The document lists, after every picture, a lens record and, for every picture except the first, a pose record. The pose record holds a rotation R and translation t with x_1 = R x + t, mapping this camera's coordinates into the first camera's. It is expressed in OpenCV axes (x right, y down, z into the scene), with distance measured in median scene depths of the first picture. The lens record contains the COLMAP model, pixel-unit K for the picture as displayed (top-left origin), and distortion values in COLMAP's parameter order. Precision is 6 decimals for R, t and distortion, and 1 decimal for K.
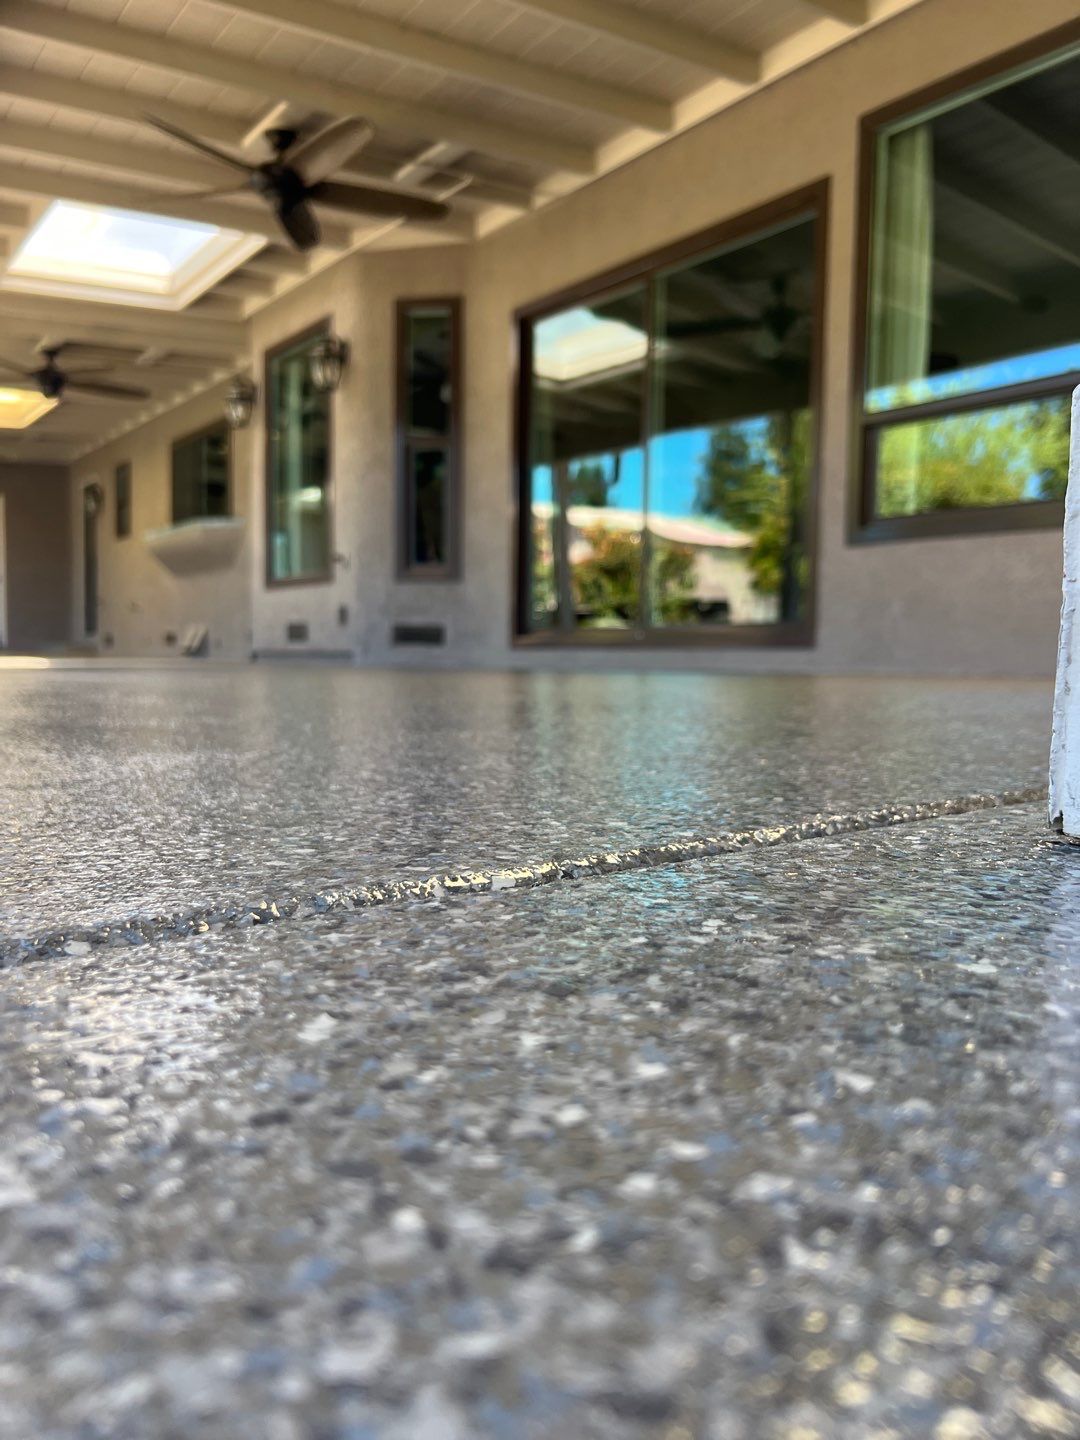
lens RADIAL K [[1097.0, 0, 540.0], [0, 1097.0, 720.0], [0, 0, 1]] dist [-0.002895, -0.009439]
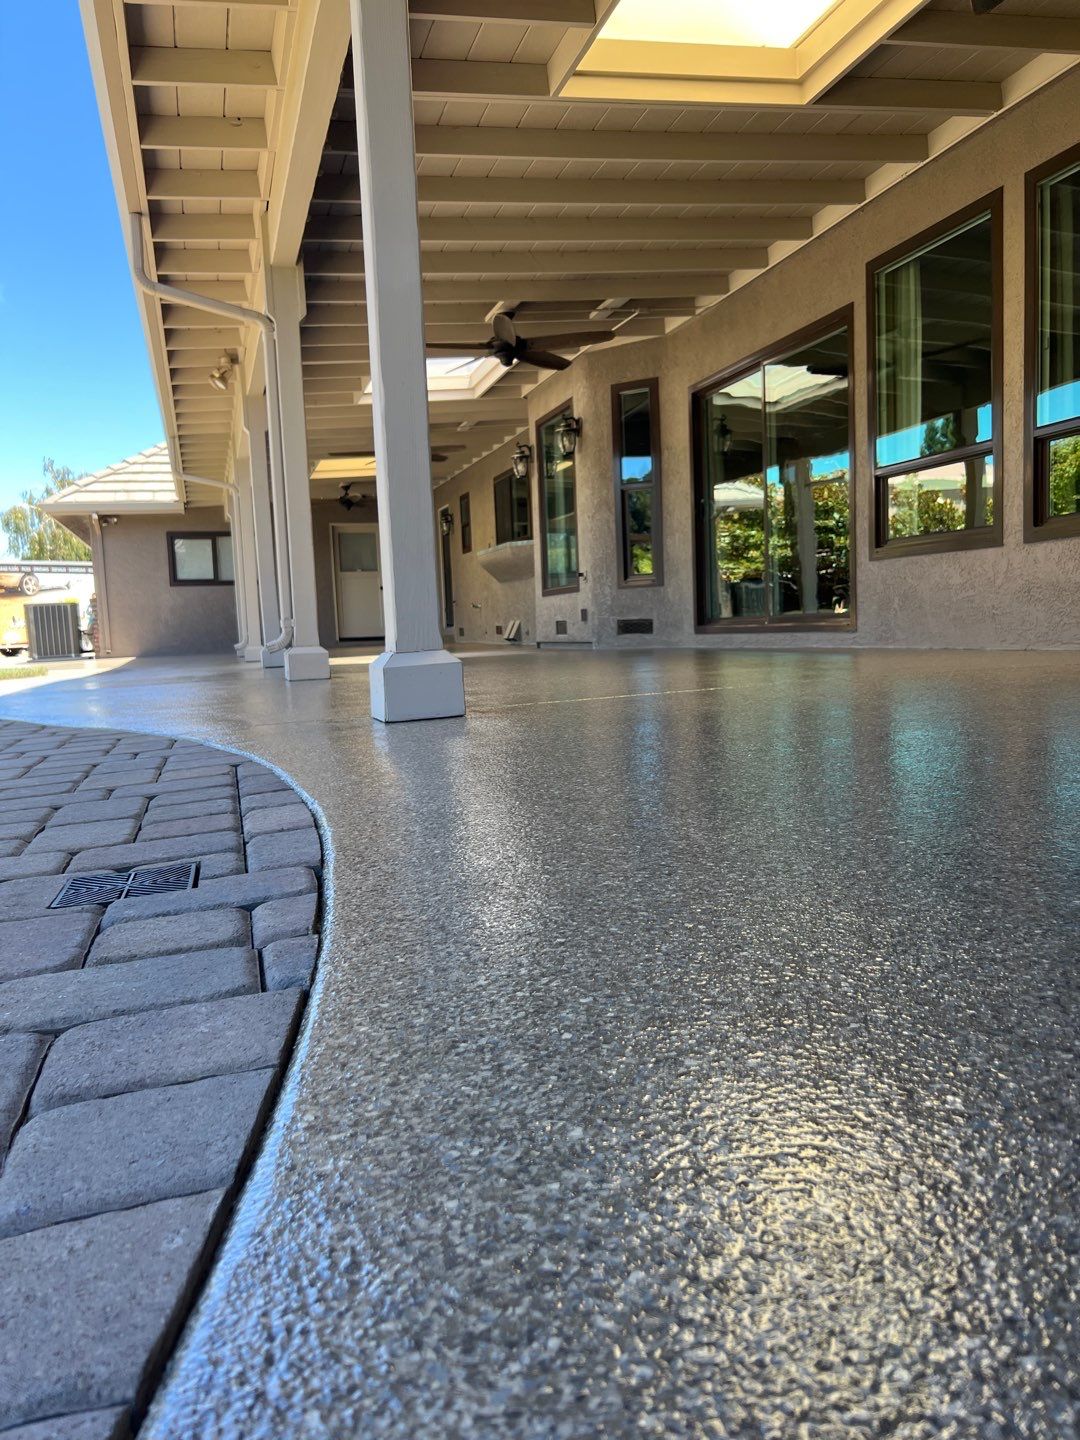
lens RADIAL K [[1097.0, 0, 540.0], [0, 1097.0, 720.0], [0, 0, 1]] dist [-0.002895, -0.009439]
pose [[0.941272, -0.015251, -0.337304, 0.230751], [0.024393, 0.999441, 0.022881, 0.005066], [0.336766, -0.029765, 0.941118, -0.330371]]
